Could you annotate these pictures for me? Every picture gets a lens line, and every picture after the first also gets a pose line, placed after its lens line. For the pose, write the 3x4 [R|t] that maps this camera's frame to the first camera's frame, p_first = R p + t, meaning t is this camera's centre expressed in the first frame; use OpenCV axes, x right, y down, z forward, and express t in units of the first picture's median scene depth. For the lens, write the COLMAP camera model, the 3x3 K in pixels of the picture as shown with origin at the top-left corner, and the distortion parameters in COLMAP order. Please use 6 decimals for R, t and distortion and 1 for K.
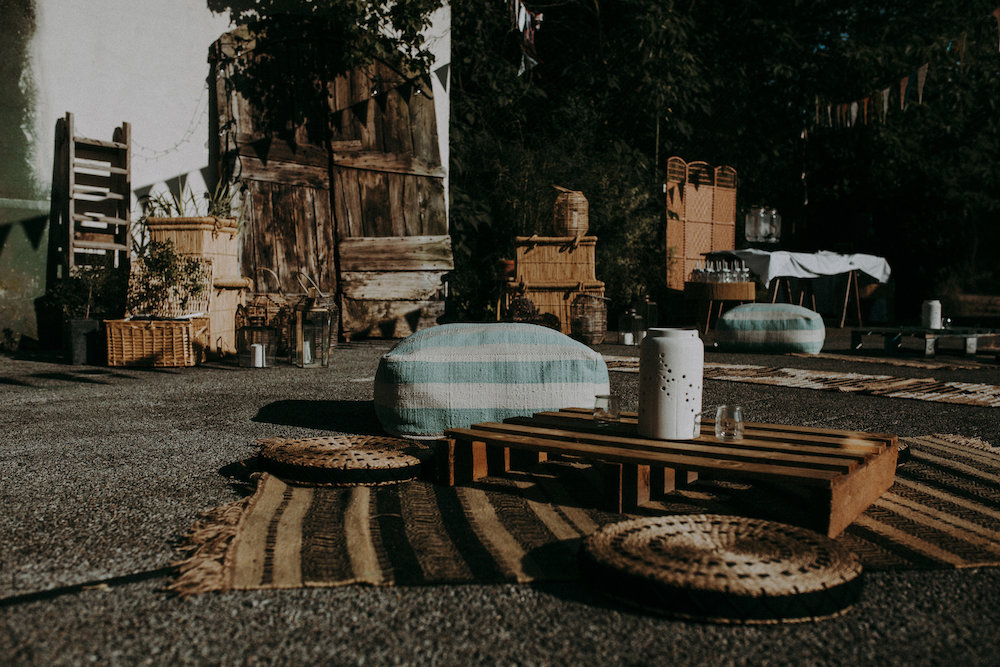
lens RADIAL K [[969.8, 0, 500.0], [0, 969.8, 333.5], [0, 0, 1]] dist [-0.003617, 0.000639]
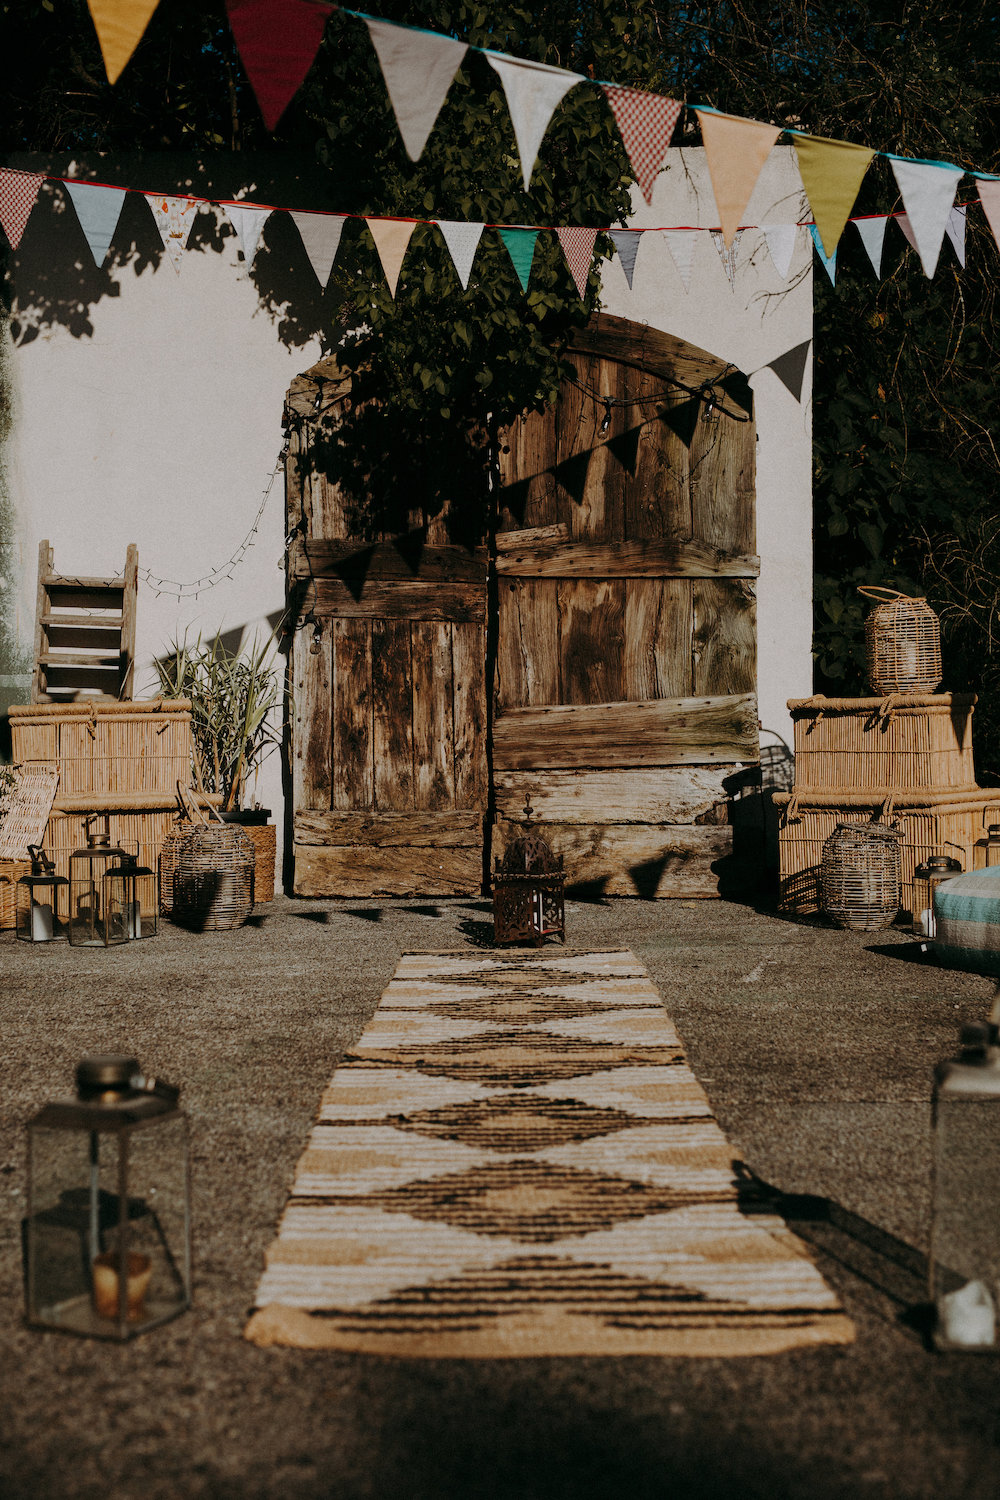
lens RADIAL K [[2136.8, 0, 500.0], [0, 2136.8, 750.0], [0, 0, 1]] dist [0.007939, 0.068196]
pose [[0.720343, -0.003145, -0.693611, 0.665584], [-0.023461, 0.999307, -0.028897, -0.040572], [0.693221, 0.037089, 0.719770, 0.133074]]
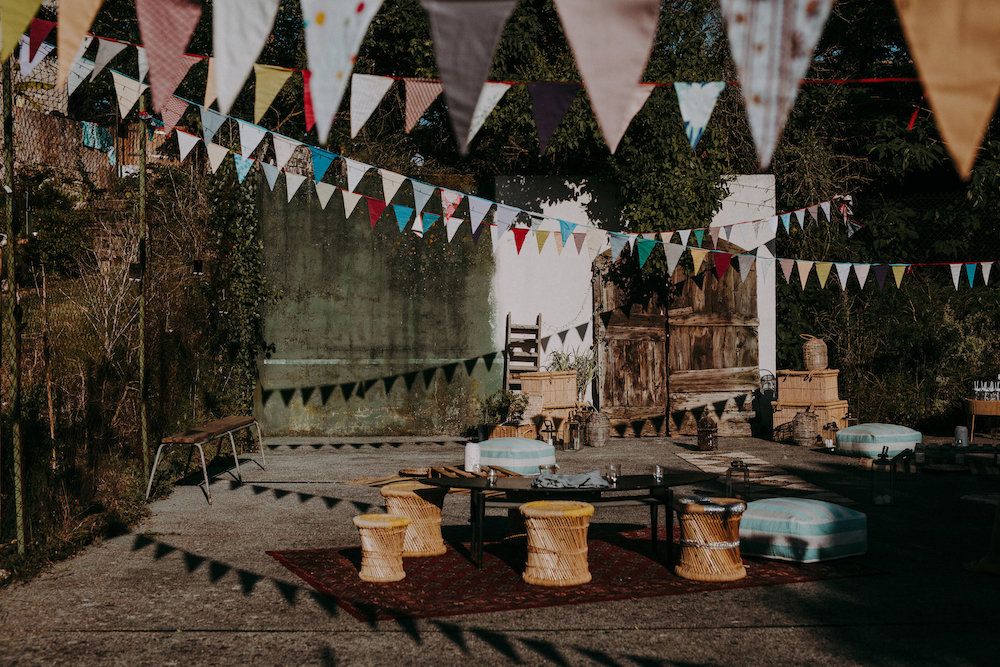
lens RADIAL K [[1424.5, 0, 500.0], [0, 1424.5, 333.5], [0, 0, 1]] dist [0.007939, 0.068196]
pose [[0.749250, -0.009658, -0.662217, 1.158971], [-0.022146, 0.998969, -0.039625, -0.061946], [0.661917, 0.044355, 0.748264, -0.921613]]
